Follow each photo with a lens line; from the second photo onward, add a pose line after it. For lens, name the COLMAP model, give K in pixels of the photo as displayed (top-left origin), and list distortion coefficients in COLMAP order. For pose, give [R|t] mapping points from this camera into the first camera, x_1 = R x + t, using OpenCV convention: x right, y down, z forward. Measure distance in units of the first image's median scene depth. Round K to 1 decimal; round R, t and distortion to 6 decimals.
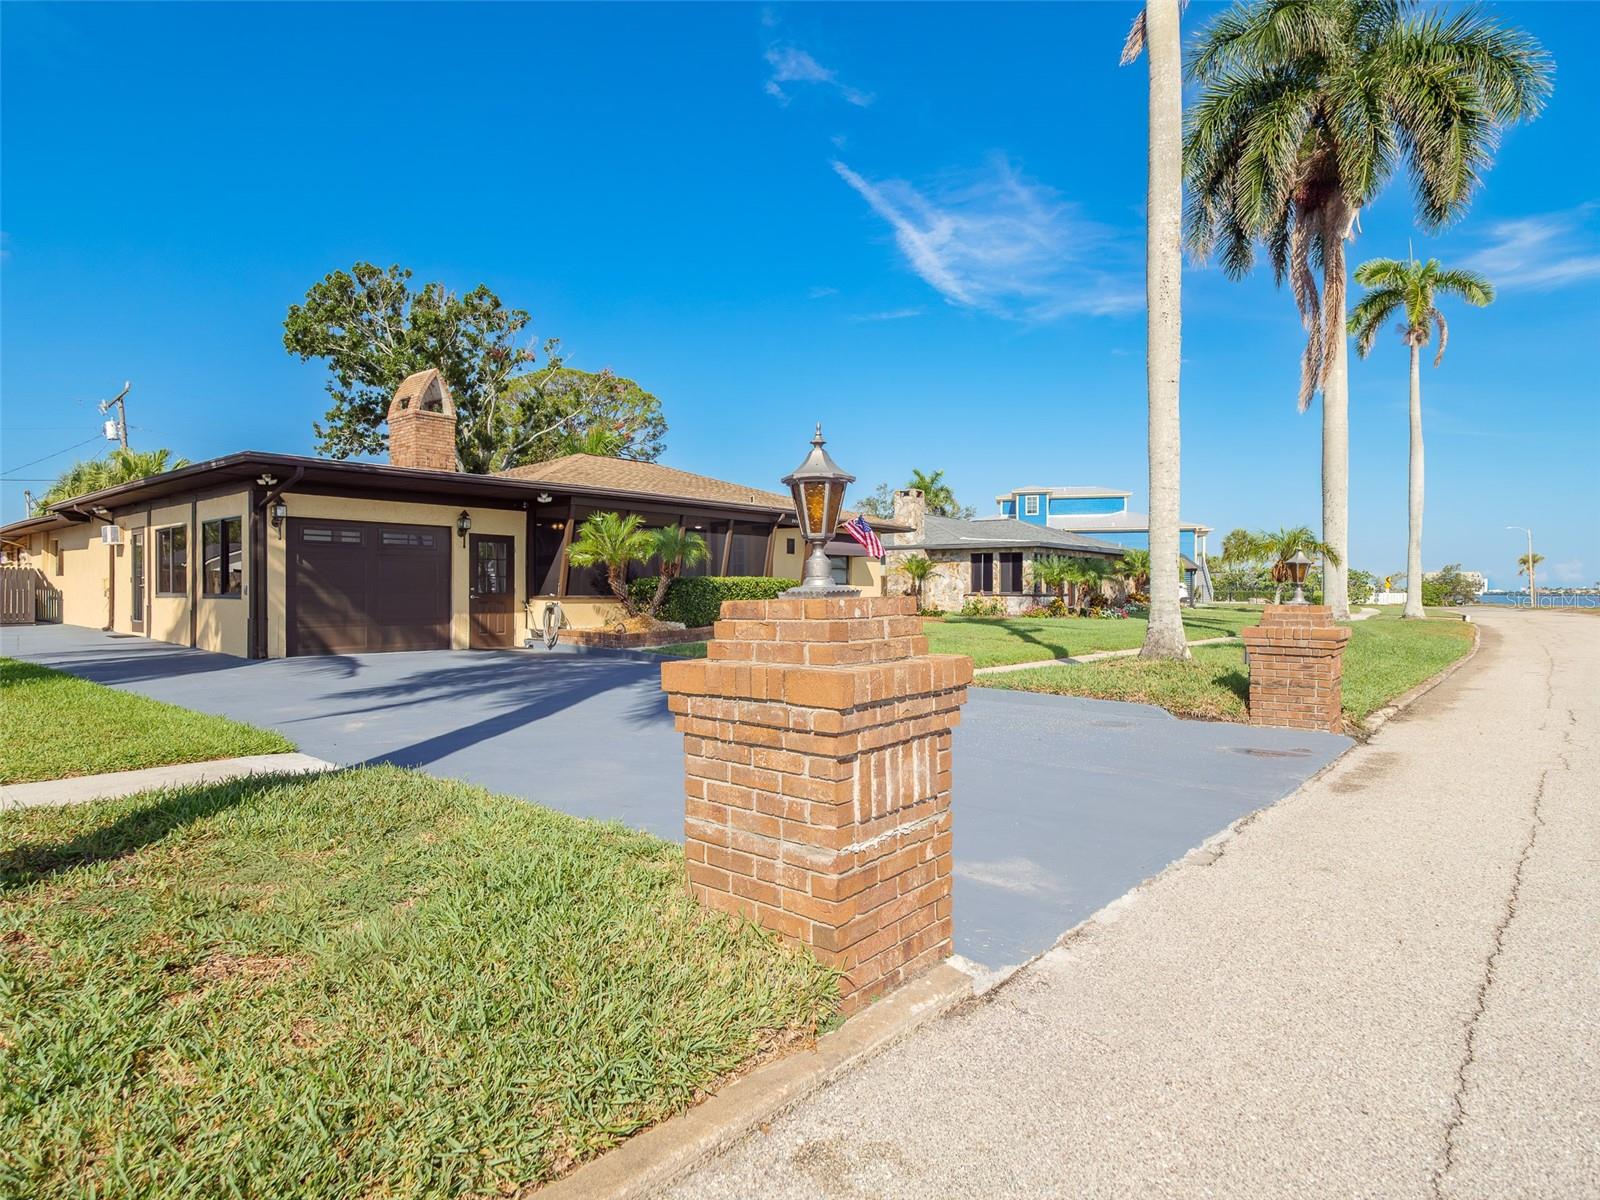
lens RADIAL K [[874.2, 0, 775.7], [0, 874.2, 626.5], [0, 0, 1]] dist [0.002336, -0.006912]
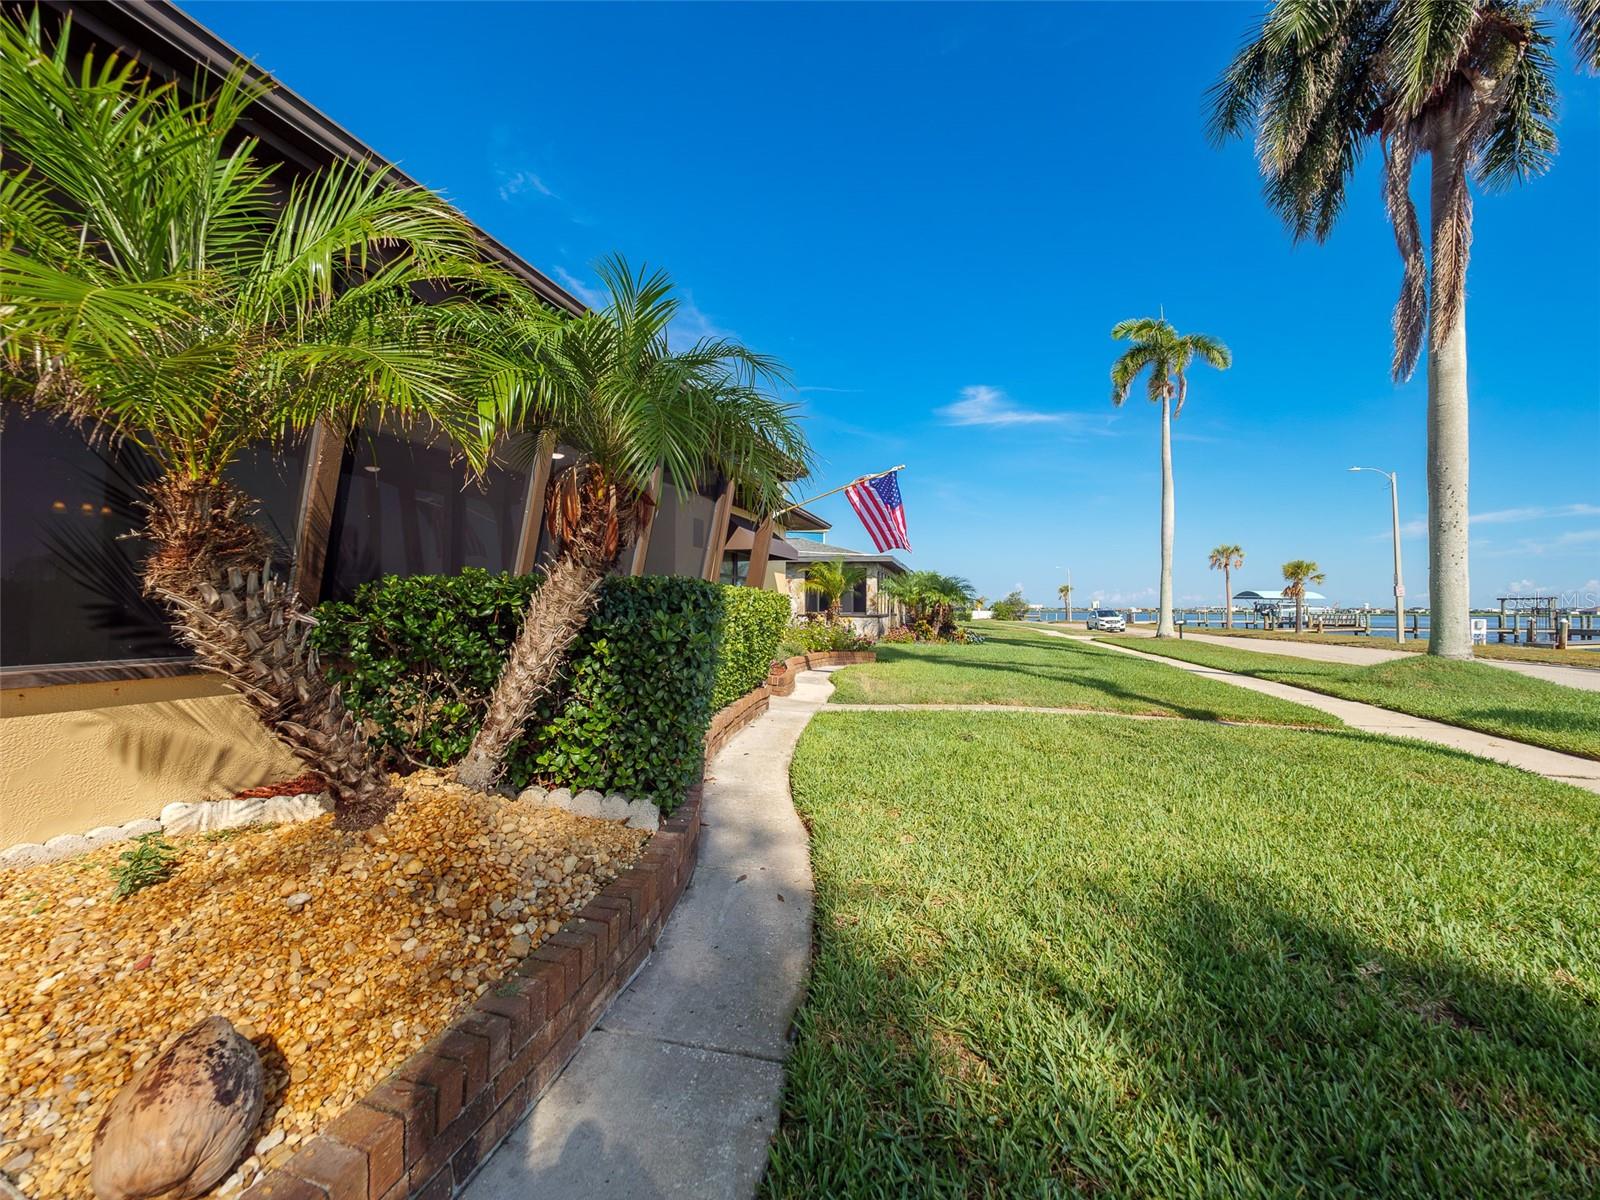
lens RADIAL K [[678.2, 0, 805.6], [0, 678.2, 603.1], [0, 0, 1]] dist [-0.006372, 0.000998]
pose [[0.902894, 0.007537, 0.429796, -0.070160], [0.012661, 0.998946, -0.044114, -0.020042], [-0.429676, 0.045272, 0.901848, 0.408632]]
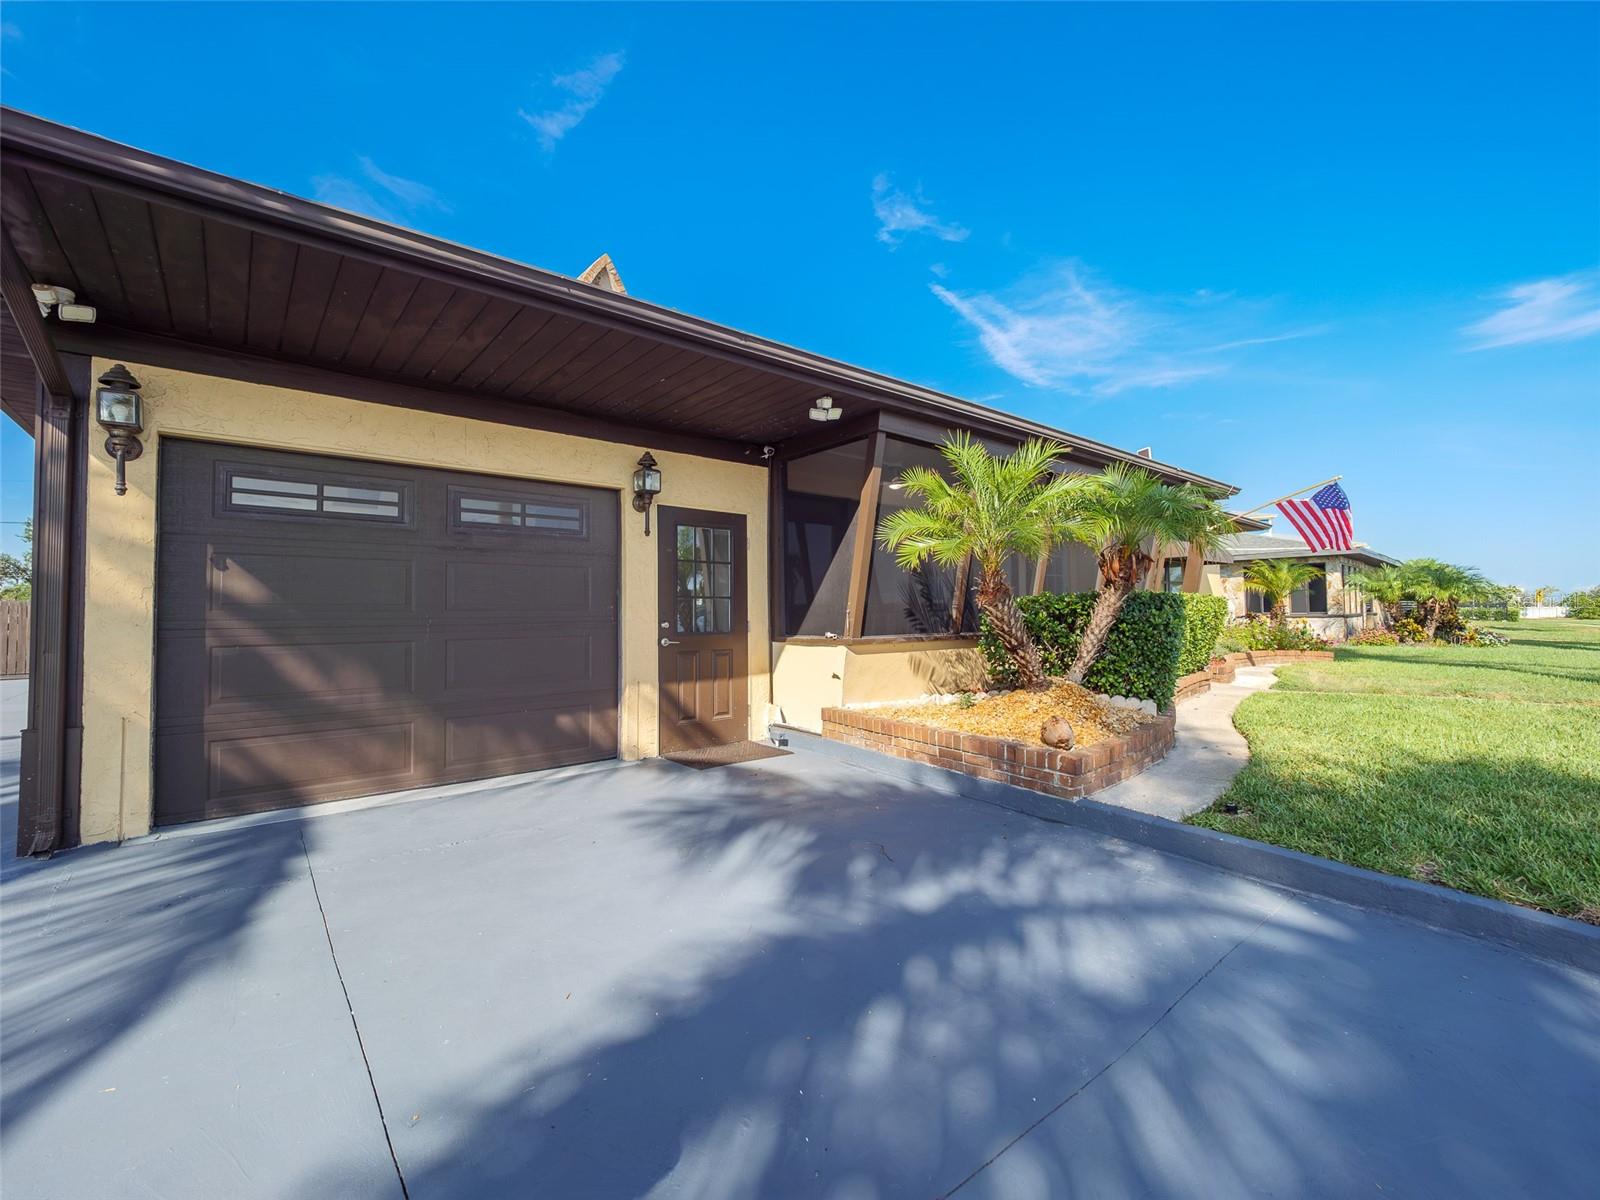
lens RADIAL K [[678.2, 0, 790.3], [0, 678.2, 599.8], [0, 0, 1]] dist [-0.006372, 0.000998]
pose [[0.988480, -0.021859, -0.149763, -0.110715], [0.011834, 0.997649, -0.067503, -0.015219], [0.150887, 0.064953, 0.986415, 0.319768]]
